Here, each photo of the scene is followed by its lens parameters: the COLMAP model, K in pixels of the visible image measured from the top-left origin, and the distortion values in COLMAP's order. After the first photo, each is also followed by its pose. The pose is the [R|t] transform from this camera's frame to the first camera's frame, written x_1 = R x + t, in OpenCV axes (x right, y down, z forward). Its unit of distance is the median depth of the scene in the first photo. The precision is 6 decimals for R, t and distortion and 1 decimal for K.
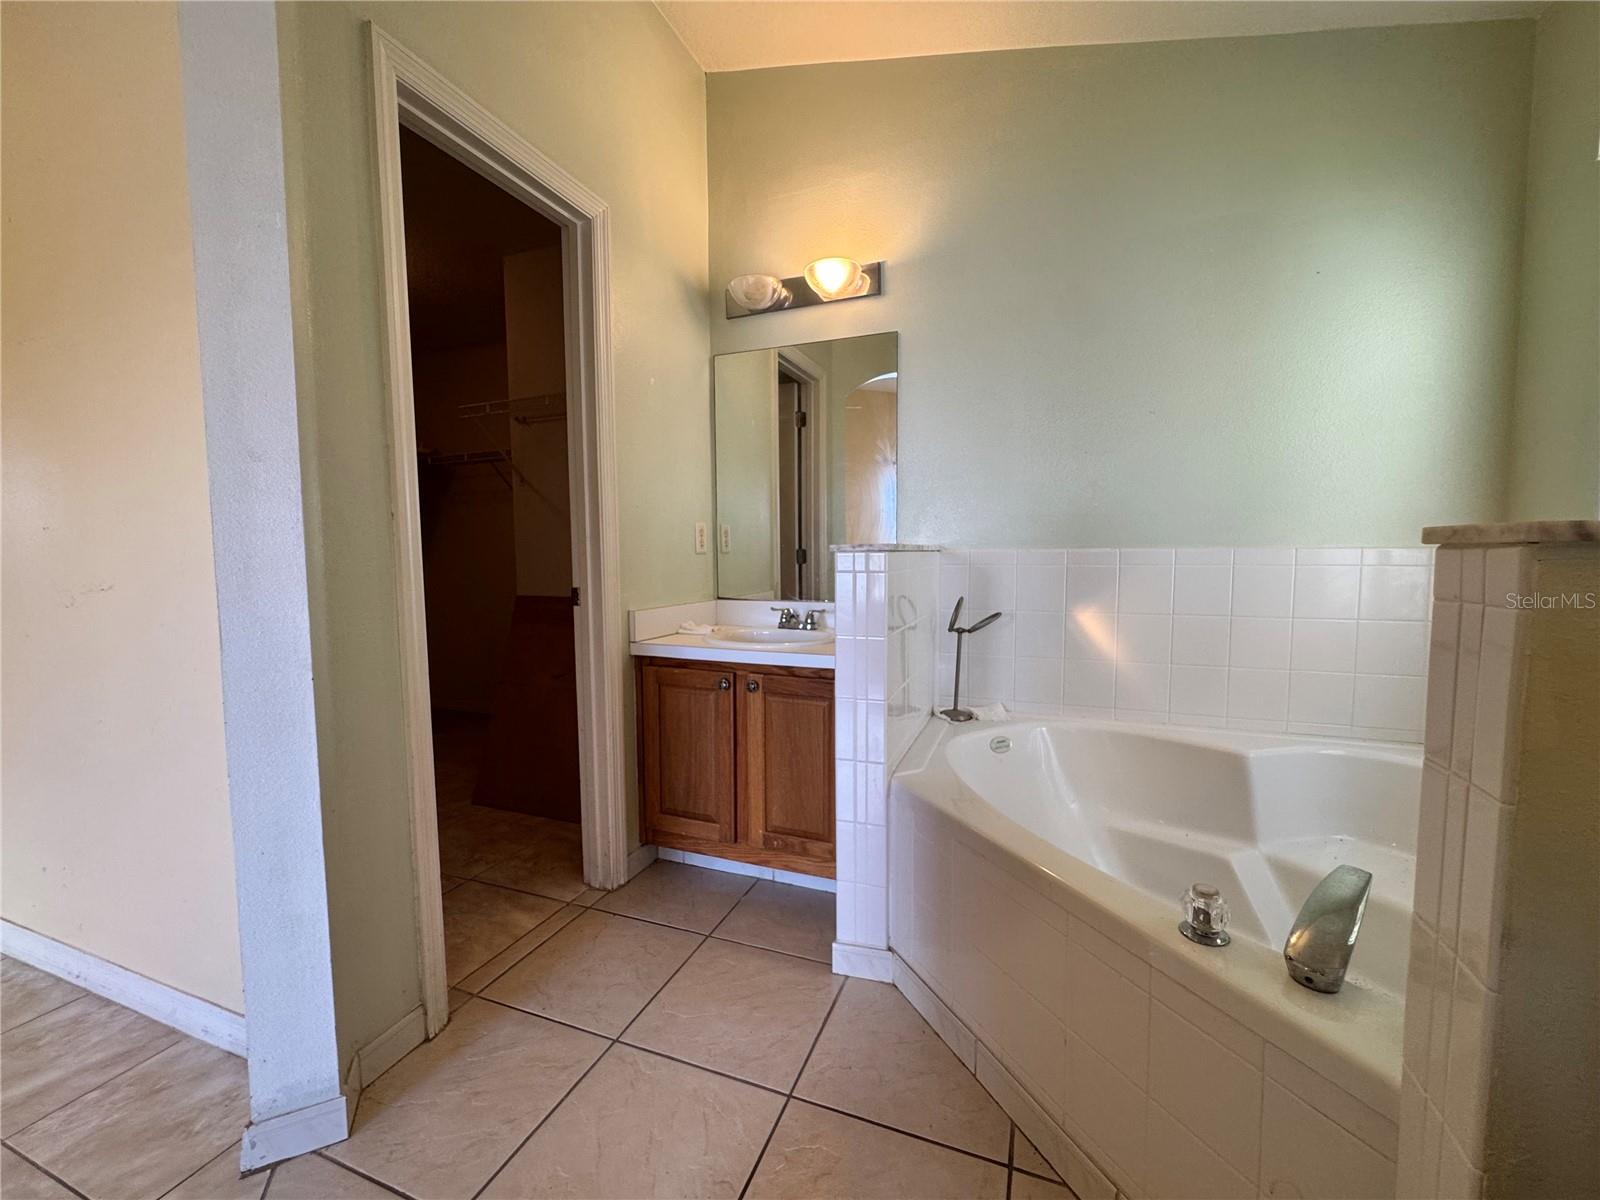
lens RADIAL K [[640.8, 0, 802.4], [0, 640.8, 596.6], [0, 0, 1]] dist [-0.001068, -0.000075]
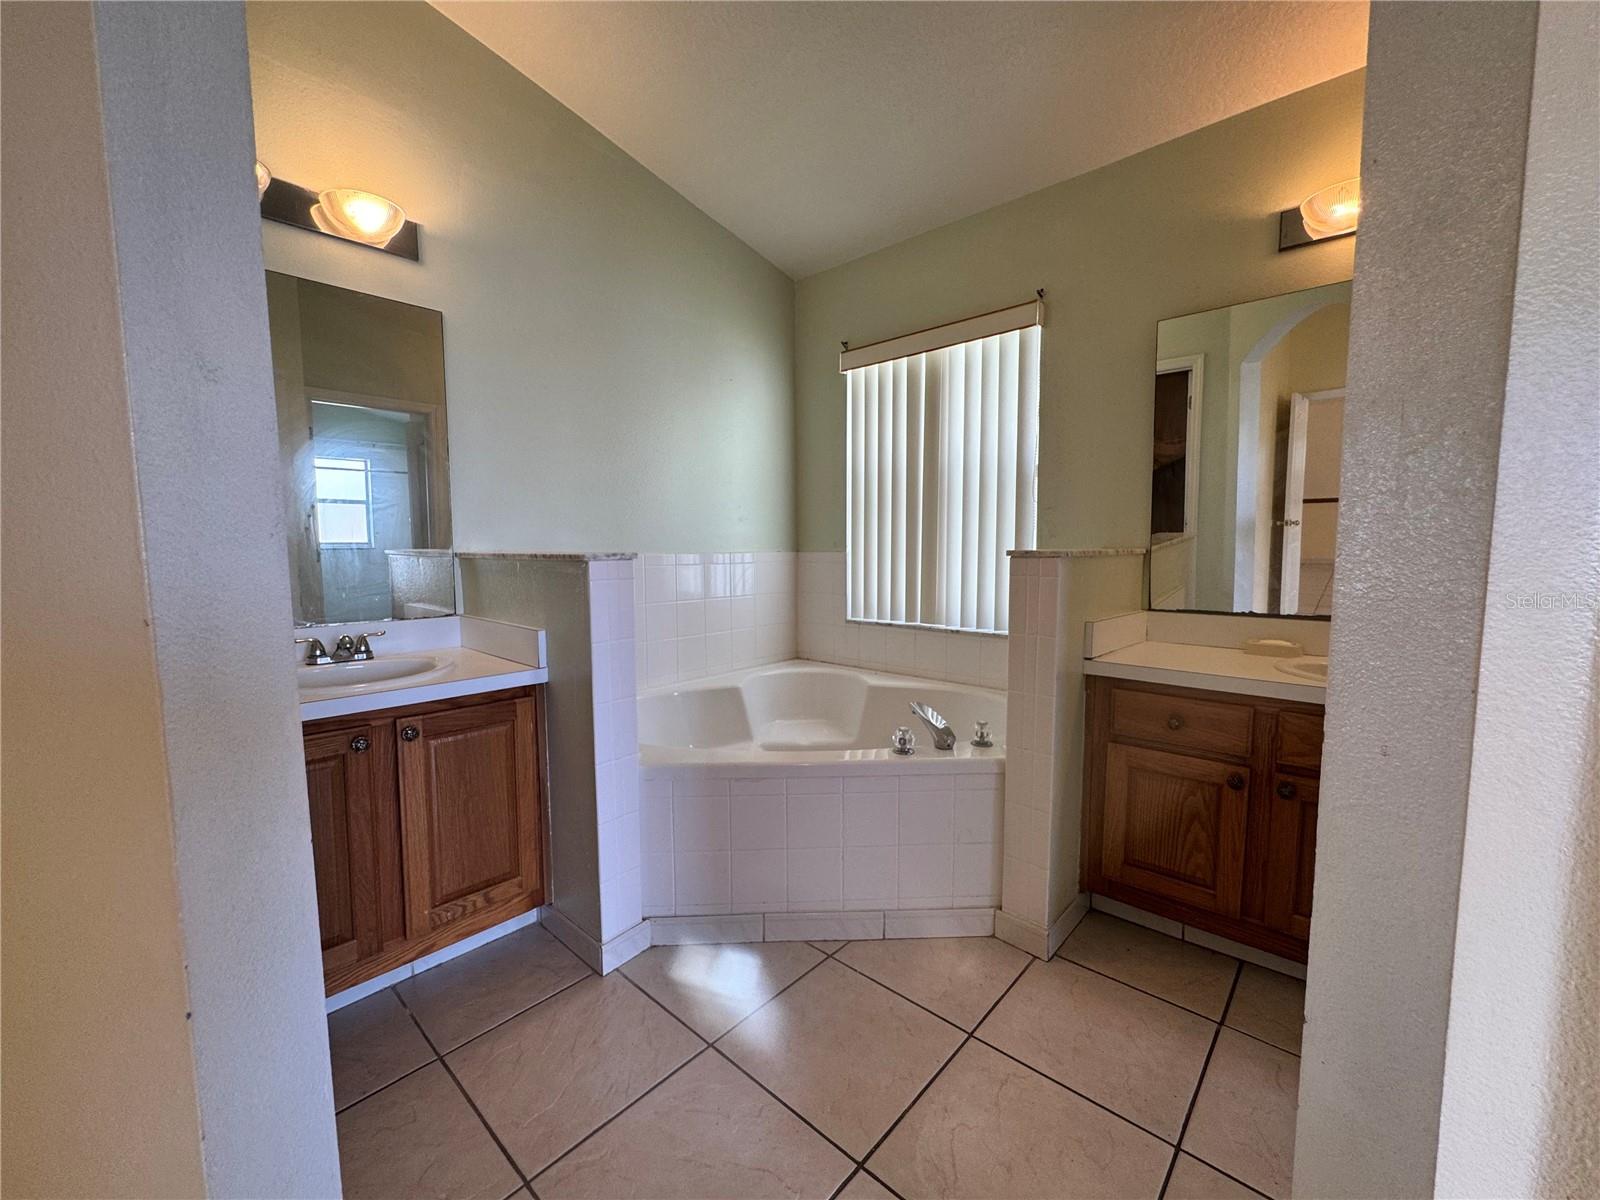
lens RADIAL K [[640.8, 0, 798.6], [0, 640.8, 598.1], [0, 0, 1]] dist [-0.001068, -0.000075]
pose [[0.364328, -0.076586, 0.928116, -0.621000], [0.071868, 0.995953, 0.053973, -0.033187], [-0.928493, 0.047038, 0.368358, 0.265716]]
